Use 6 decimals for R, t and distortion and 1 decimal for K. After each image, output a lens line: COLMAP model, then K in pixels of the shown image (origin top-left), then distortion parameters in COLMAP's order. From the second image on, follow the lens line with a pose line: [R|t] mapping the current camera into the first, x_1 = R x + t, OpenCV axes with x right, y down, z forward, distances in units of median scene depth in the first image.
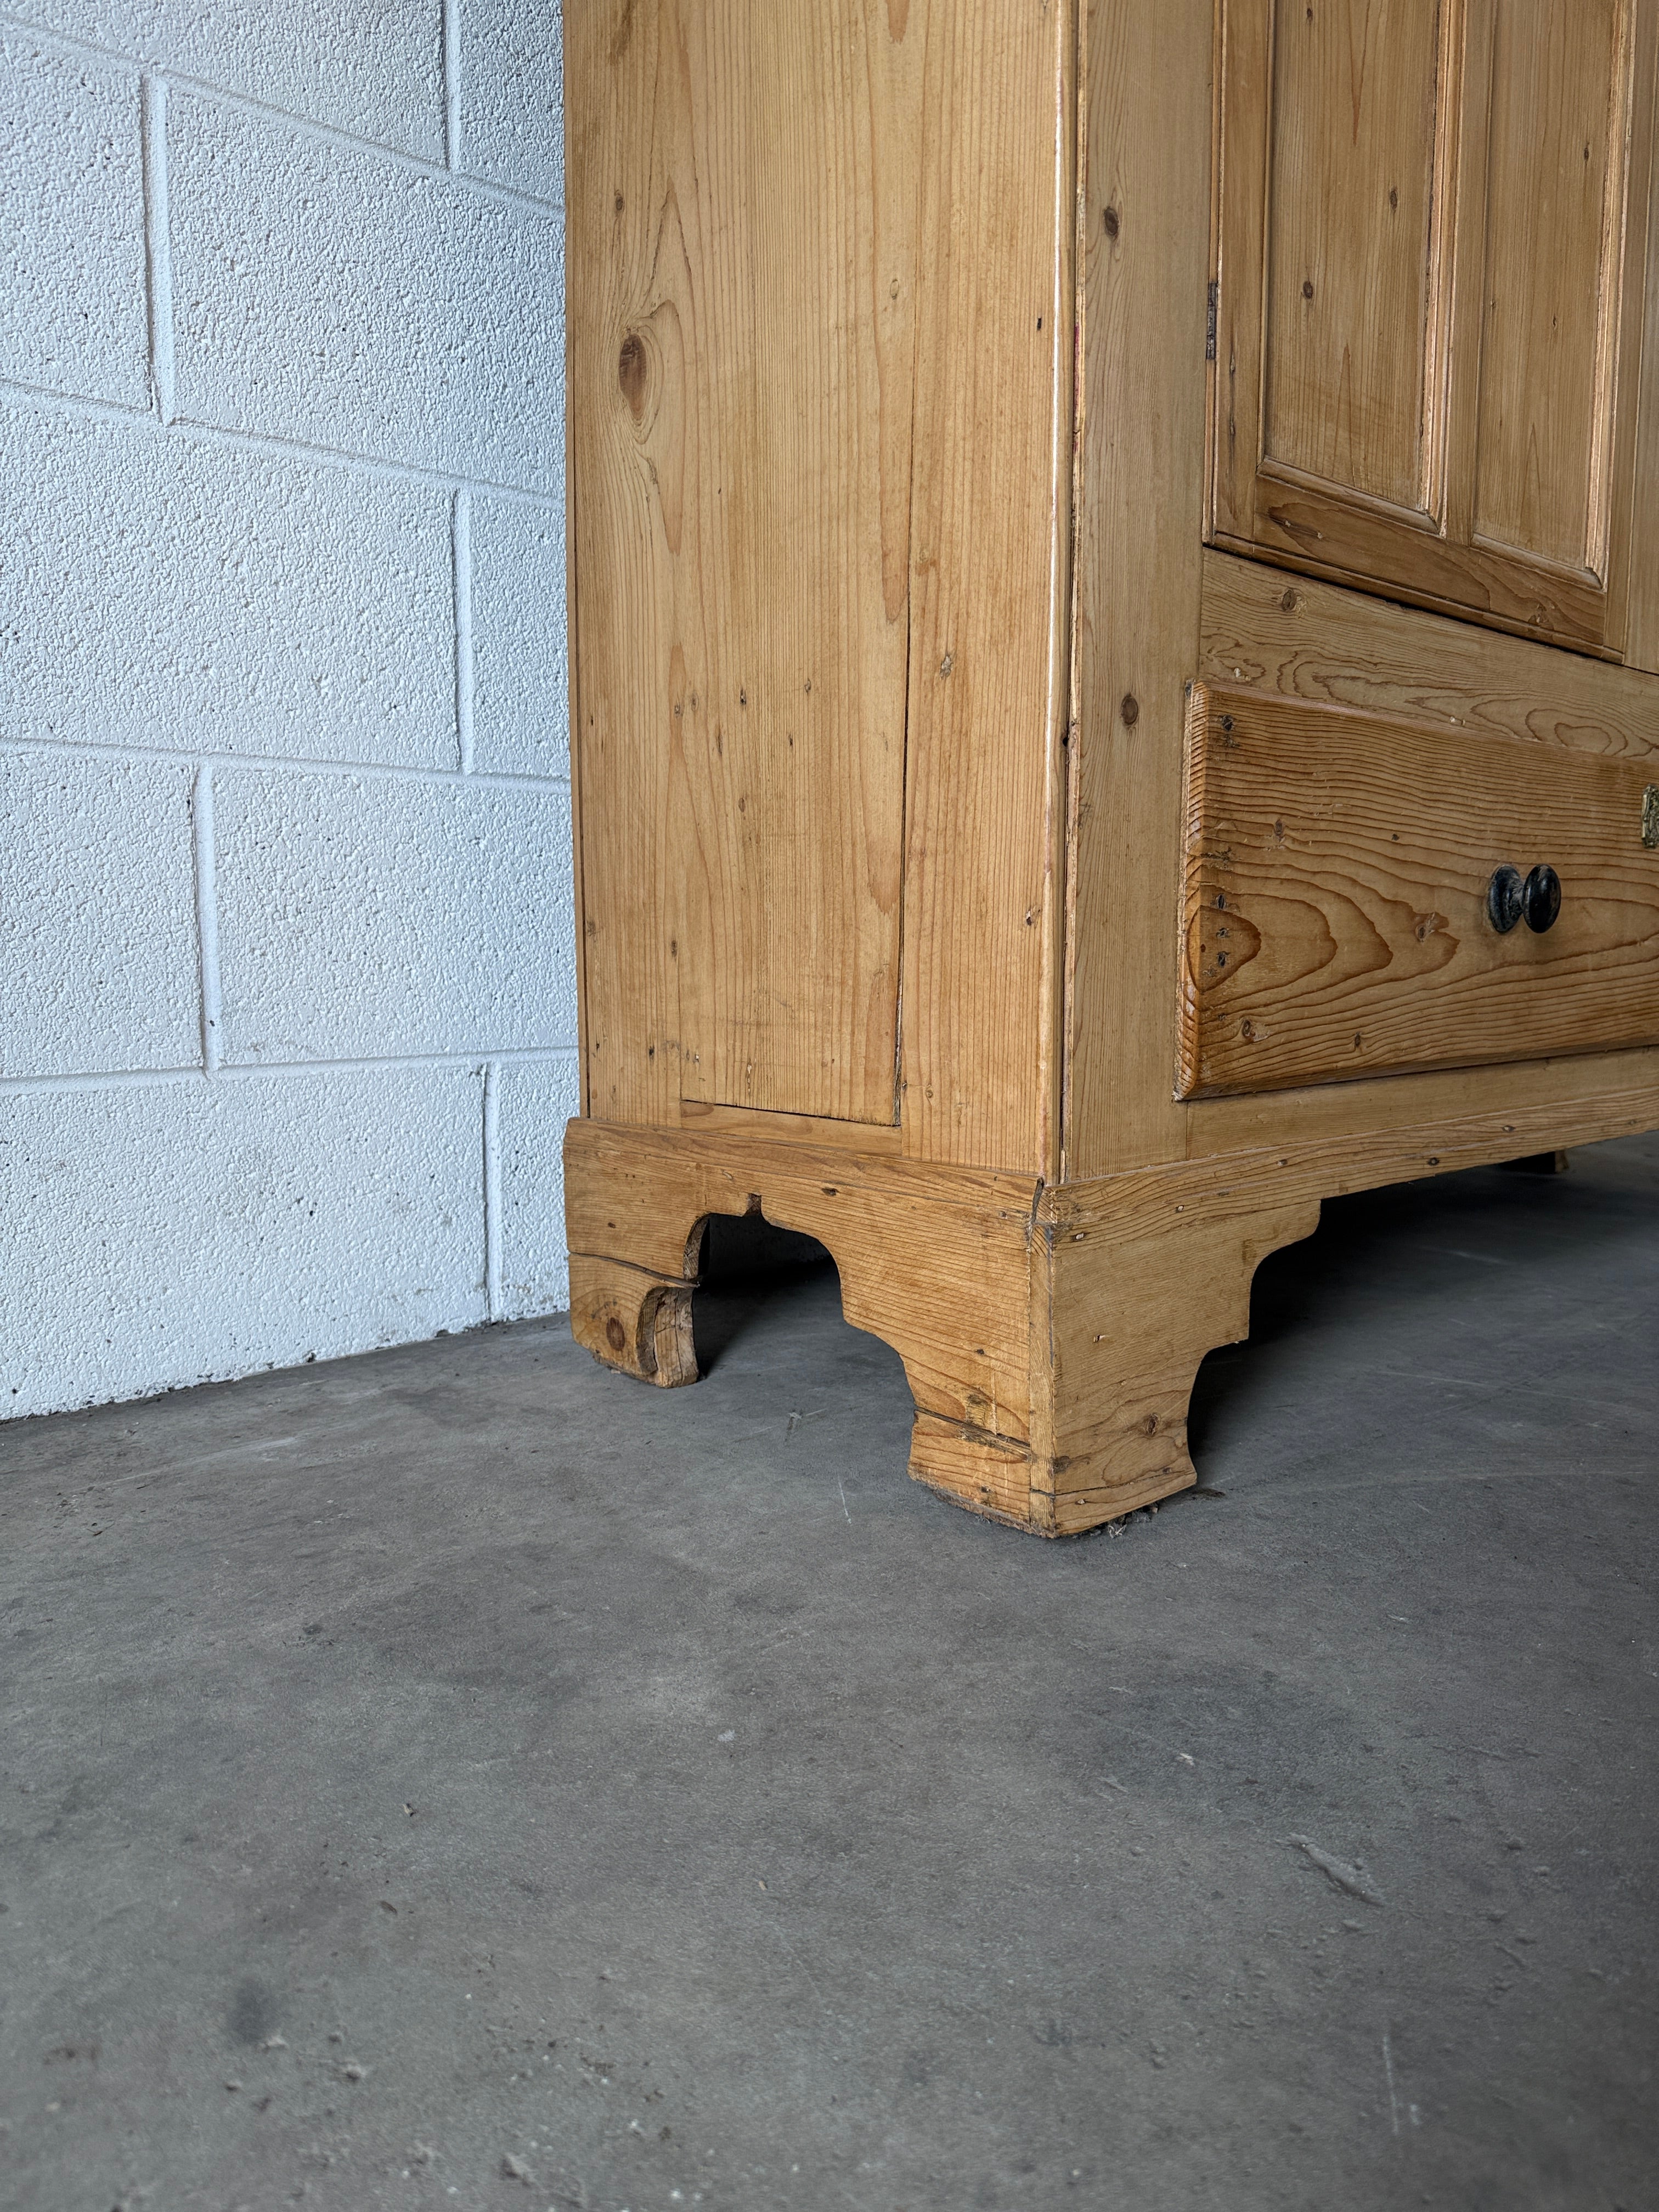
lens RADIAL K [[1584.9, 0, 807.7], [0, 1584.9, 1118.1], [0, 0, 1]] dist [0.024892, -0.034547]
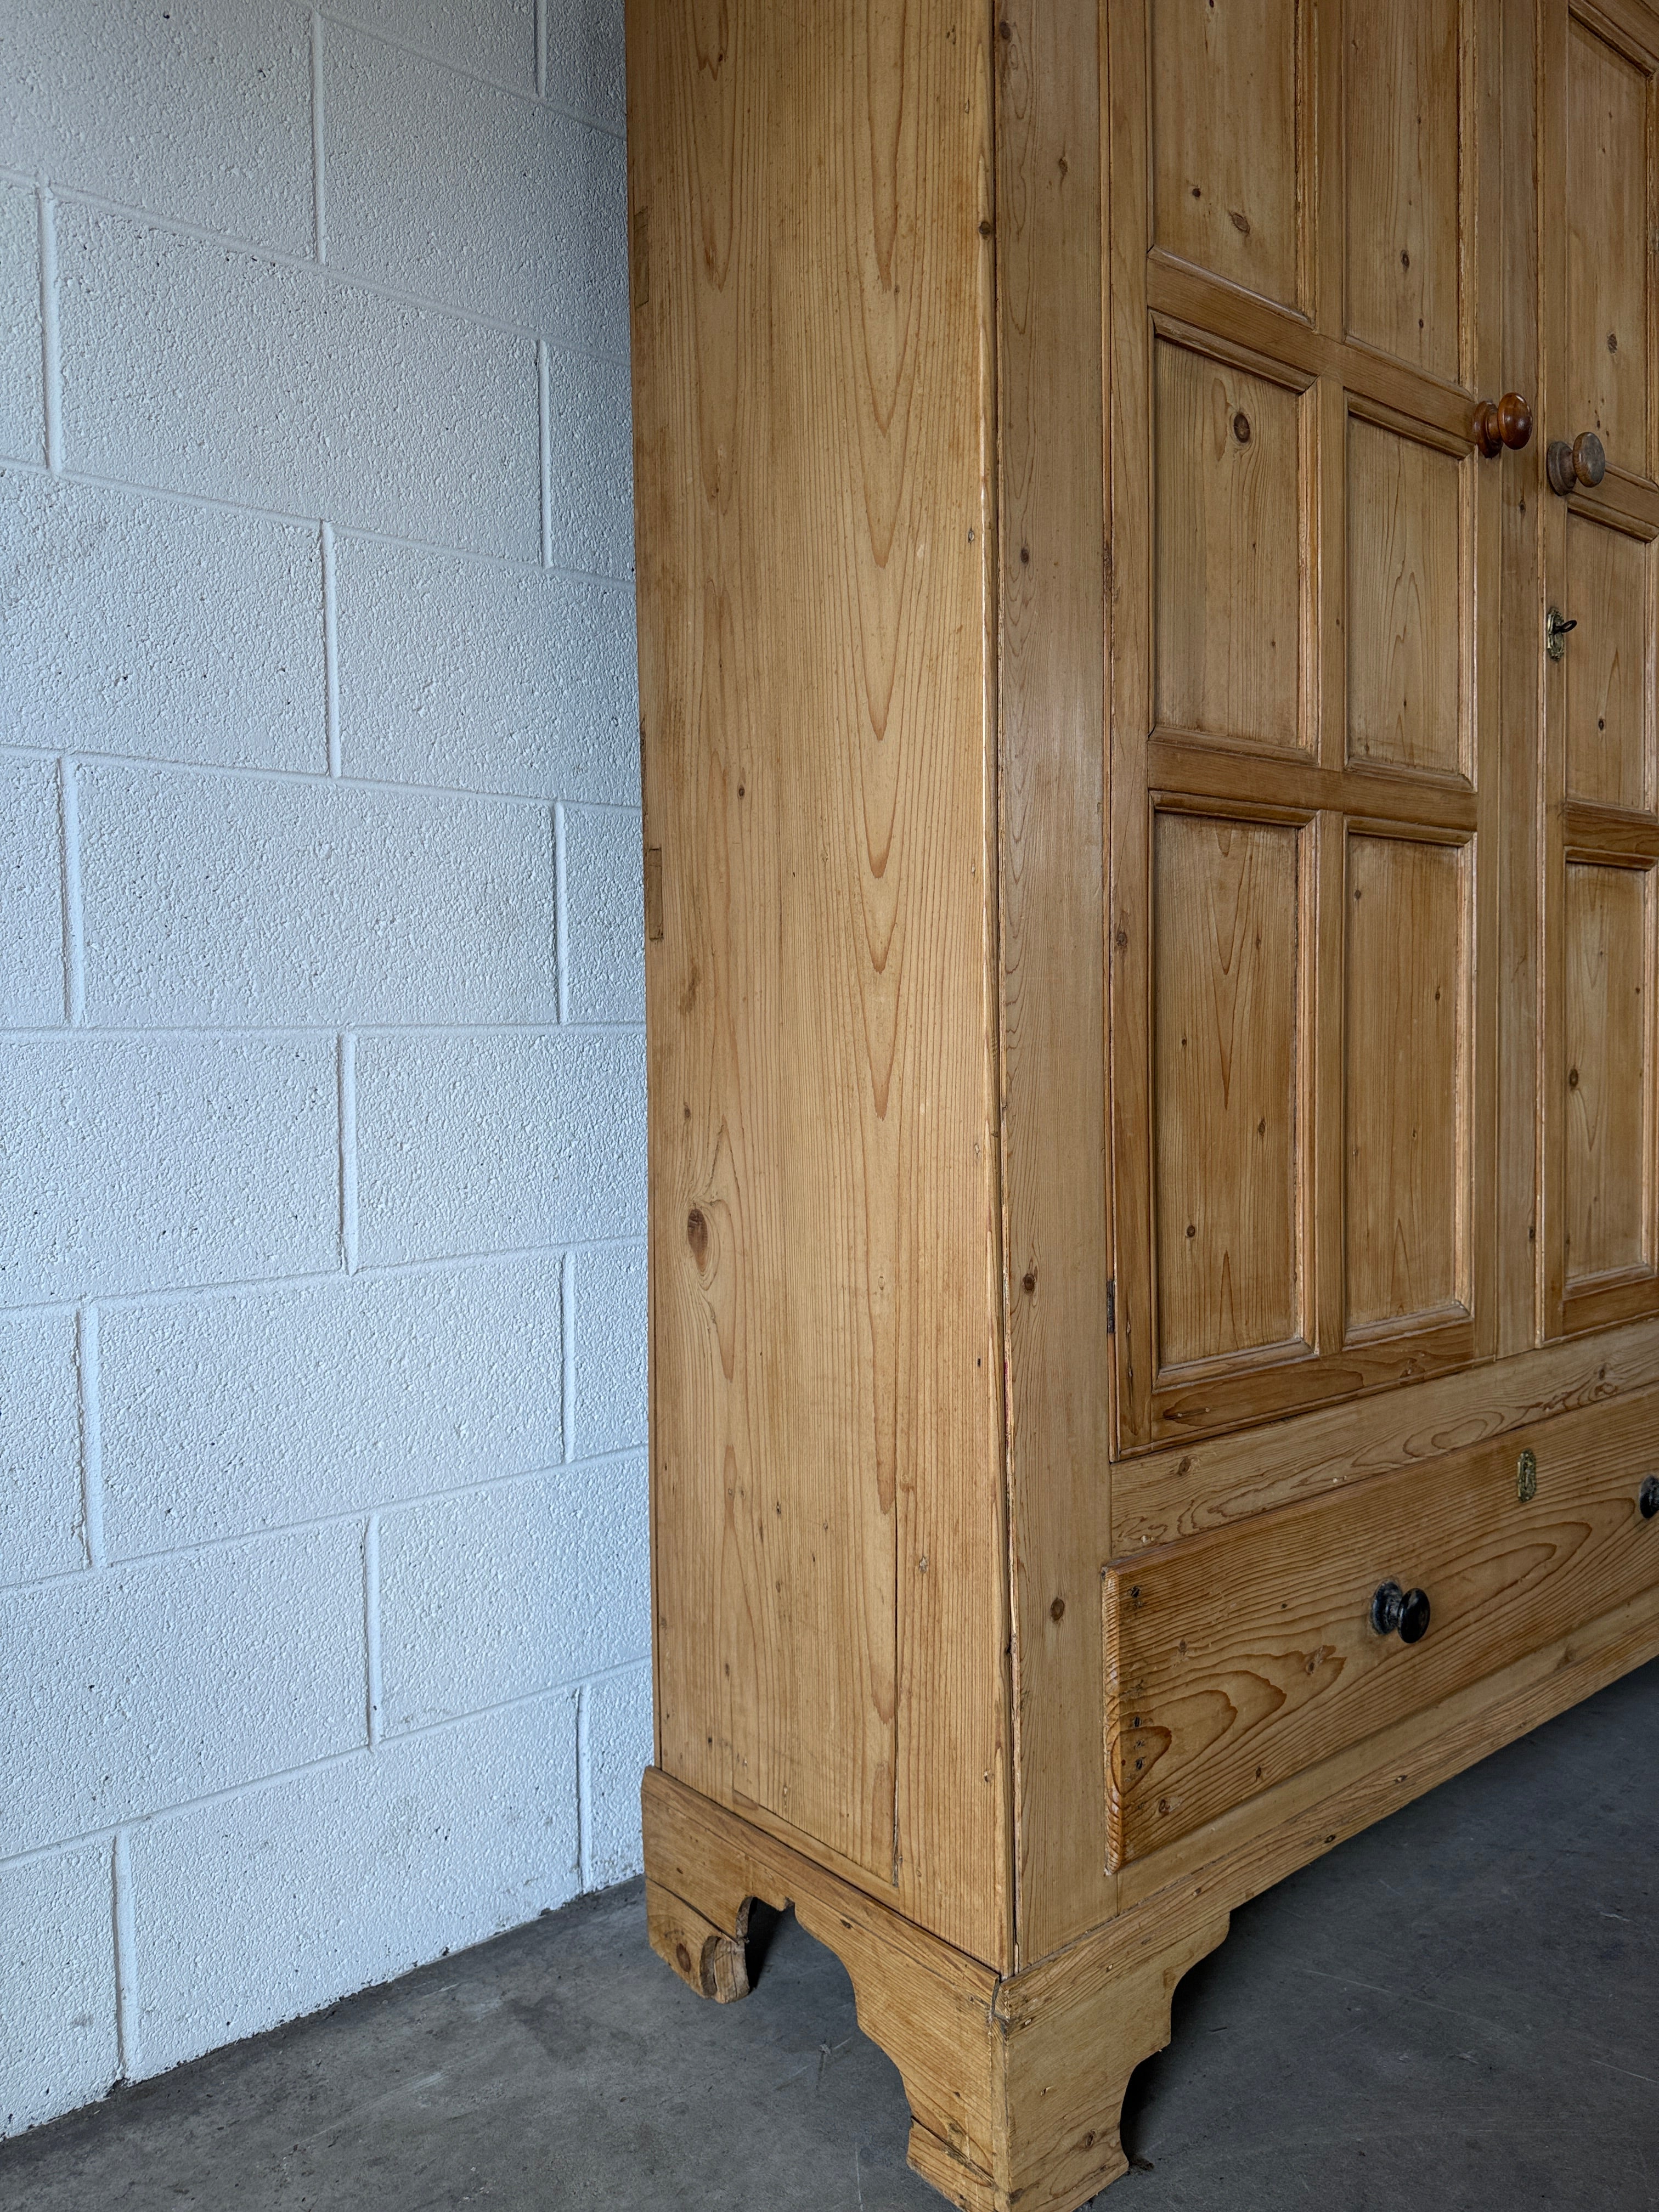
lens RADIAL K [[1587.6, 0, 811.7], [0, 1587.6, 1098.9], [0, 0, 1]] dist [0.014035, -0.020031]
pose [[0.998892, -0.011127, -0.045719, 0.049705], [0.007730, 0.997242, -0.073821, -0.497666], [0.046415, 0.073386, 0.996223, -0.339879]]
